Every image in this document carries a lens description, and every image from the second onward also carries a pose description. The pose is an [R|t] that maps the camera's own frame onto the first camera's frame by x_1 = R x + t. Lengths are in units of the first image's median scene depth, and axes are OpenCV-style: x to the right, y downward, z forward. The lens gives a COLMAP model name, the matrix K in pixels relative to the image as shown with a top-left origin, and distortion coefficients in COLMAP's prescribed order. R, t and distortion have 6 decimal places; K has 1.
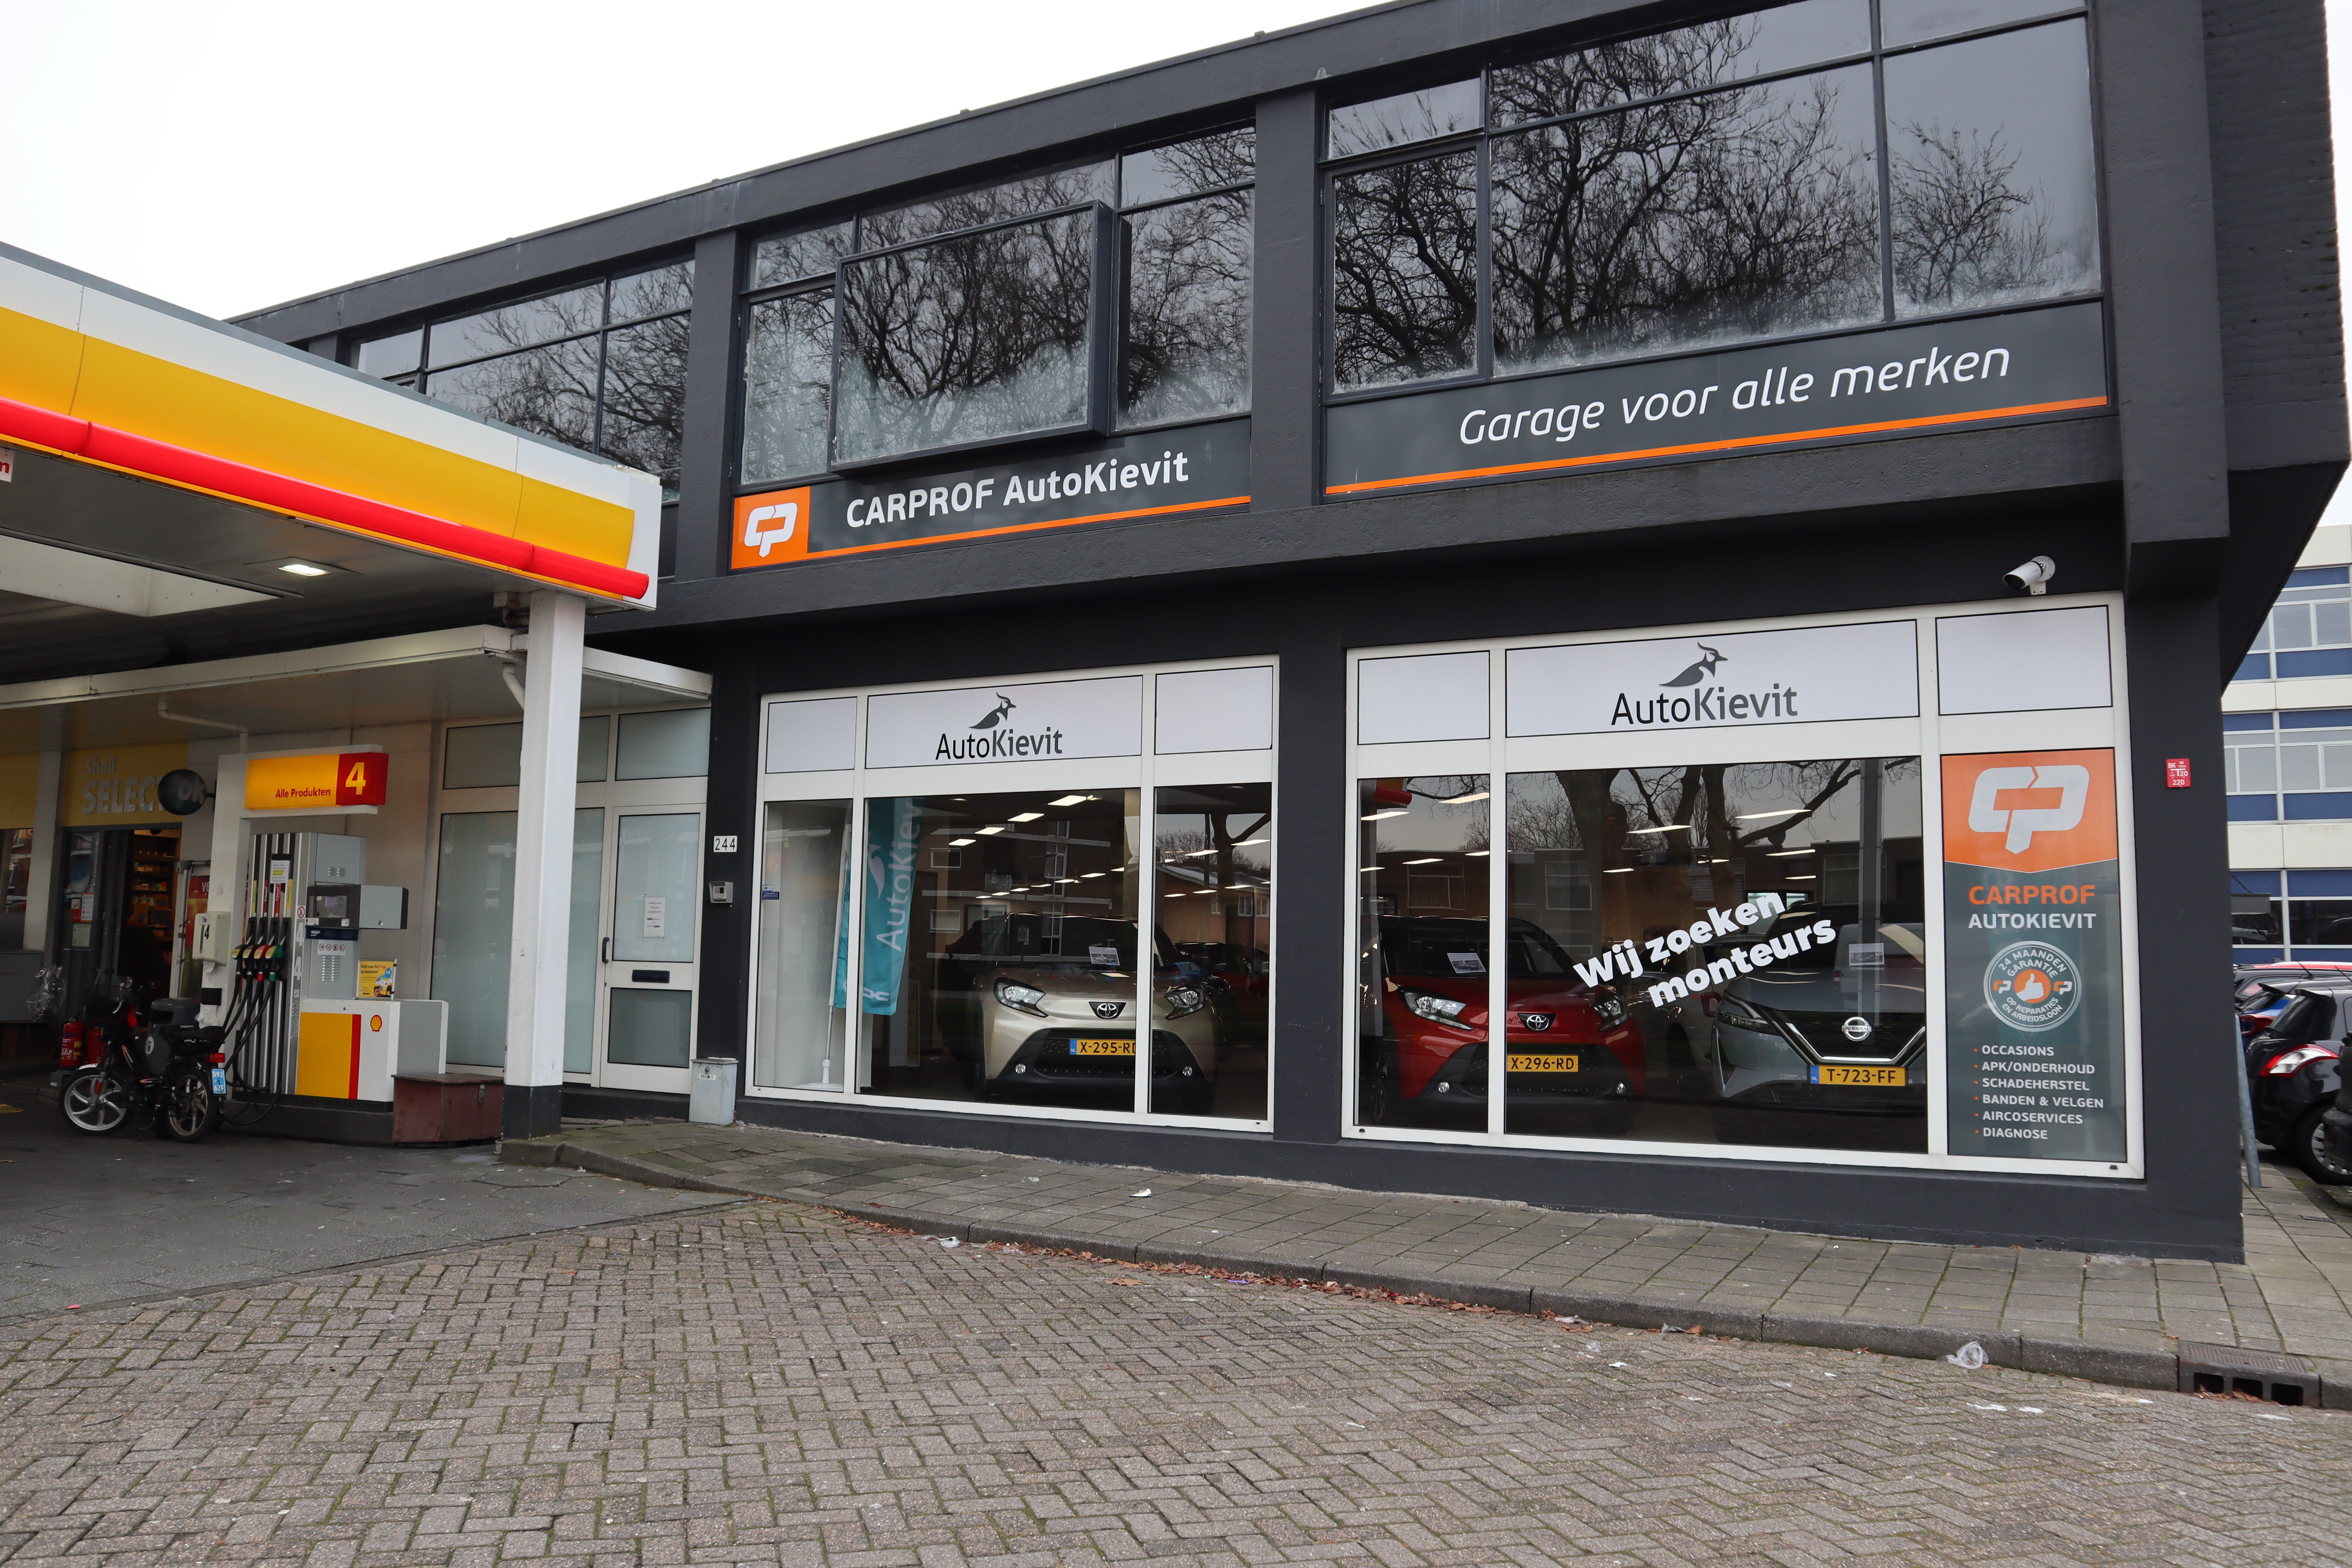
lens RADIAL K [[1725.5, 0, 1176.0], [0, 1725.5, 784.0], [0, 0, 1]] dist [-0.113191, 0.090075]
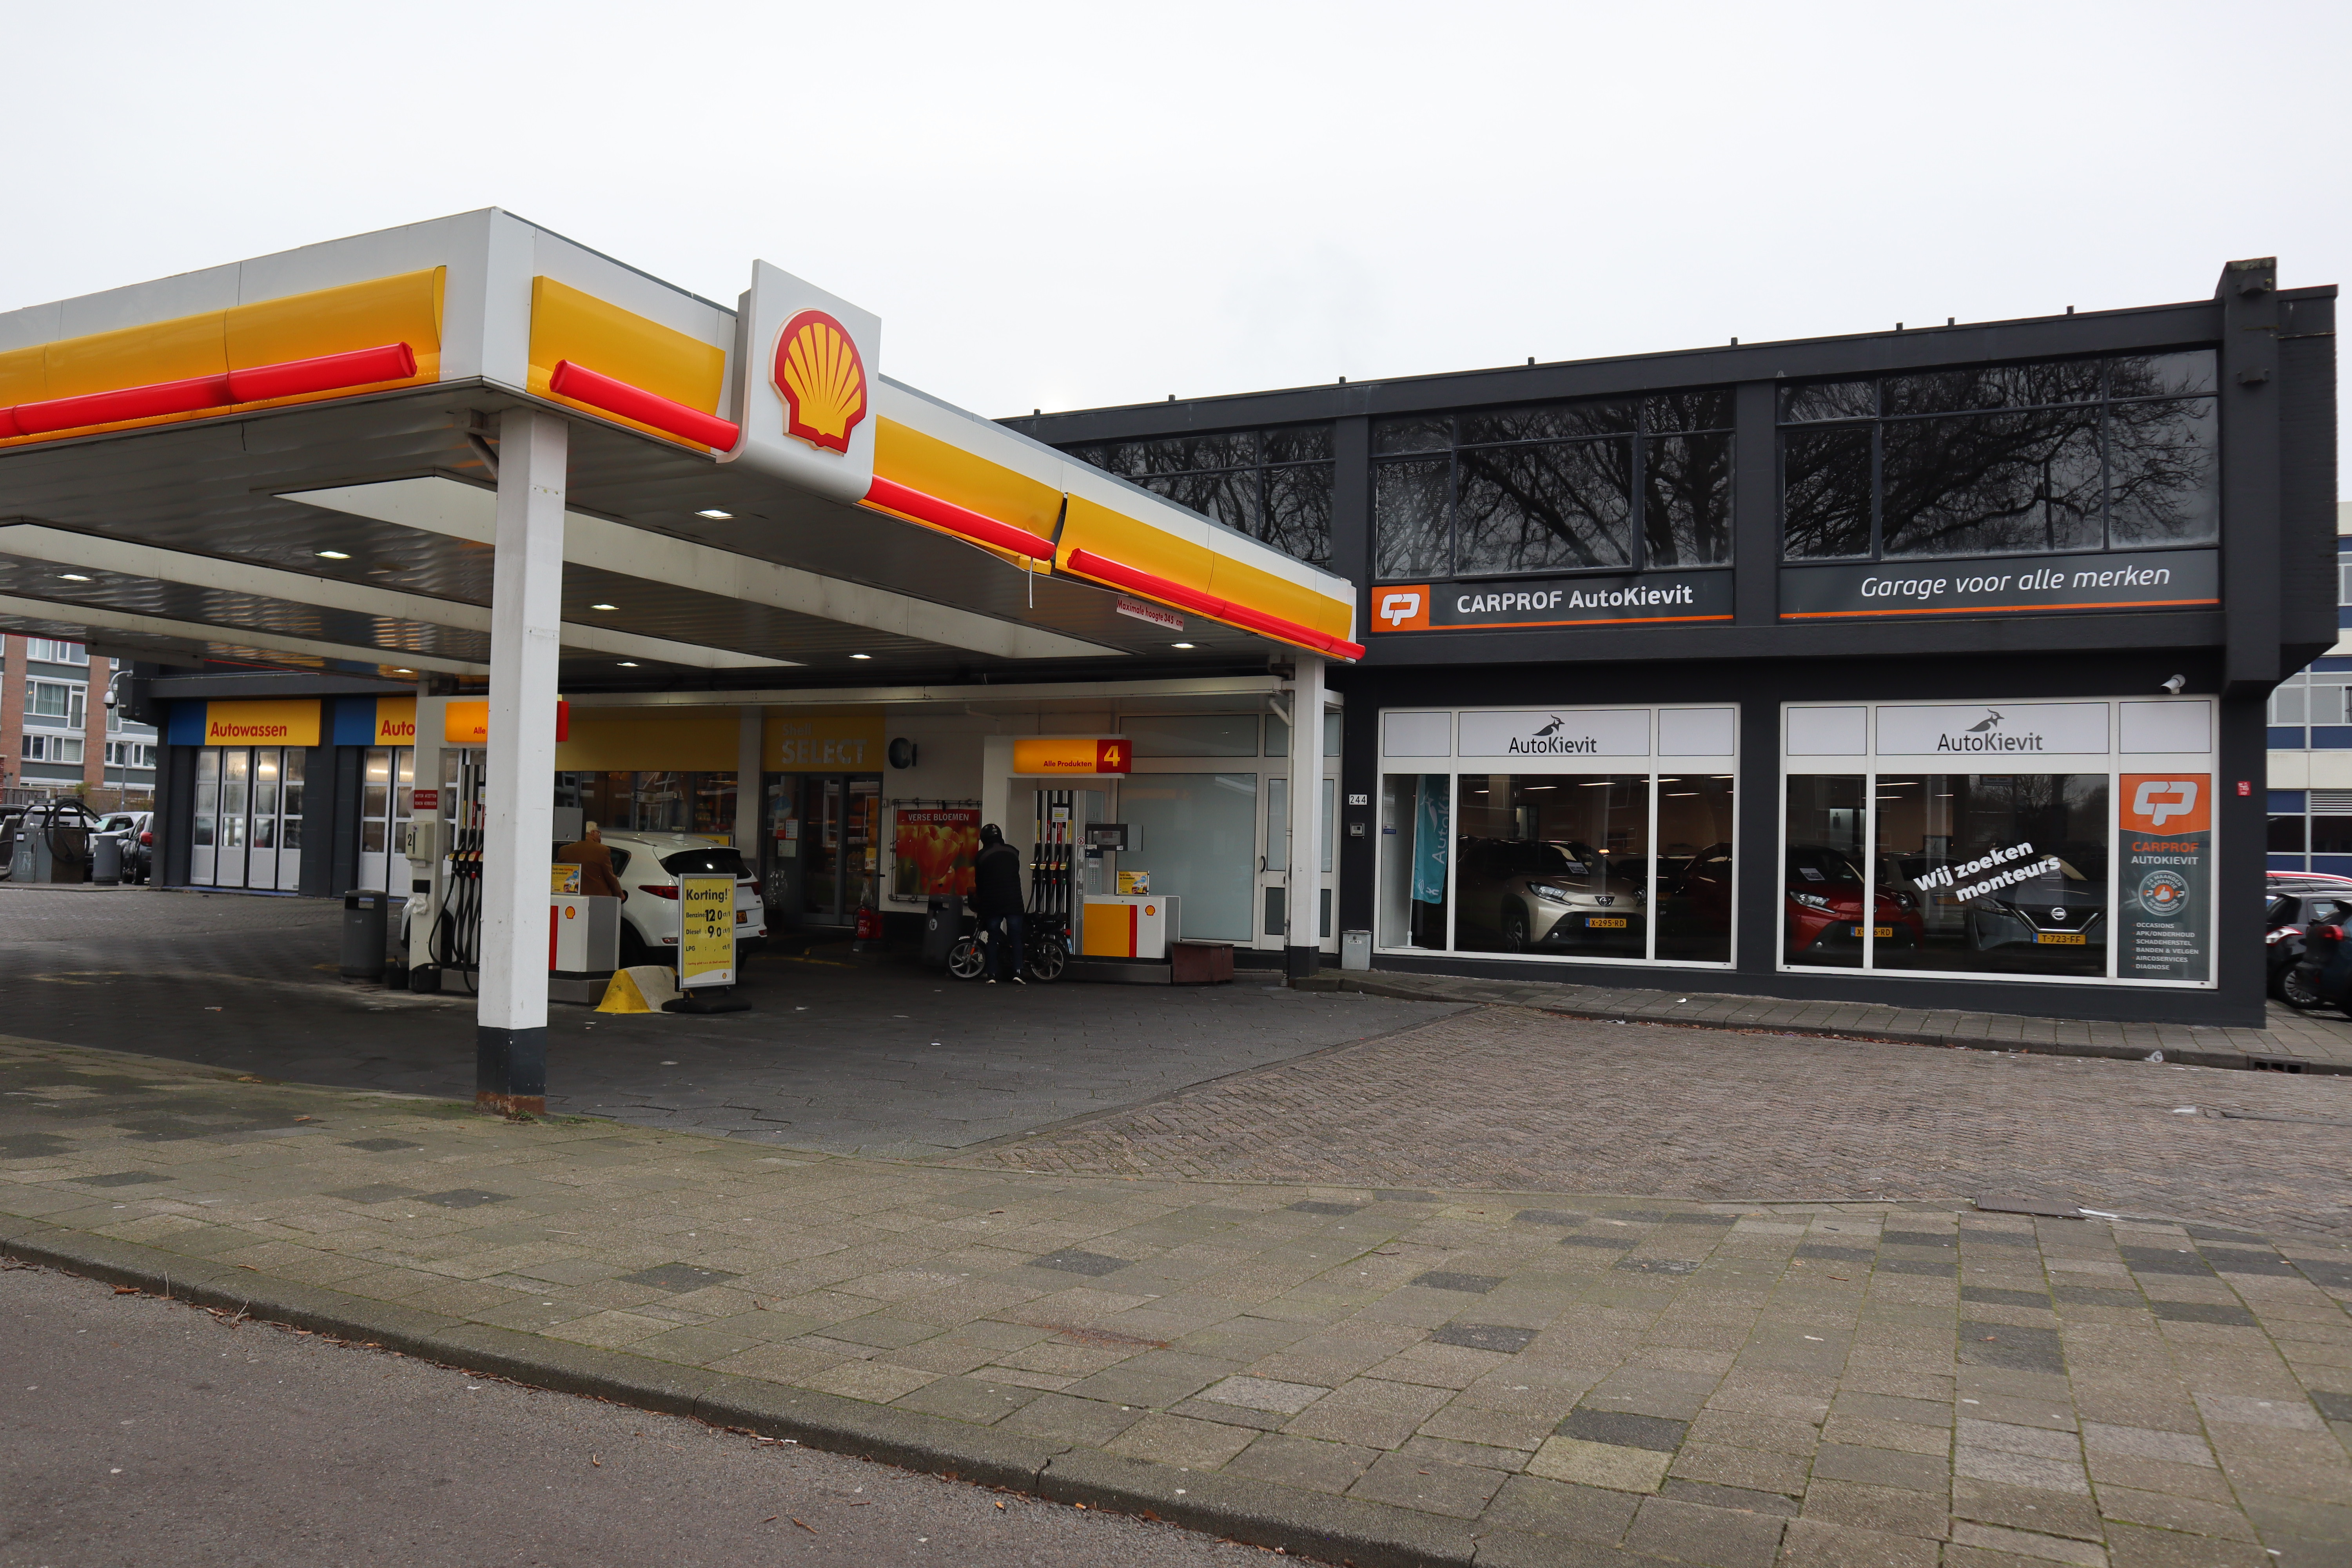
lens RADIAL K [[1725.5, 0, 1176.0], [0, 1725.5, 784.0], [0, 0, 1]] dist [-0.113191, 0.090075]
pose [[0.999165, 0.007136, 0.040231, -0.573627], [-0.009881, 0.997605, 0.068456, -0.102945], [-0.039646, -0.068796, 0.996843, -0.712997]]
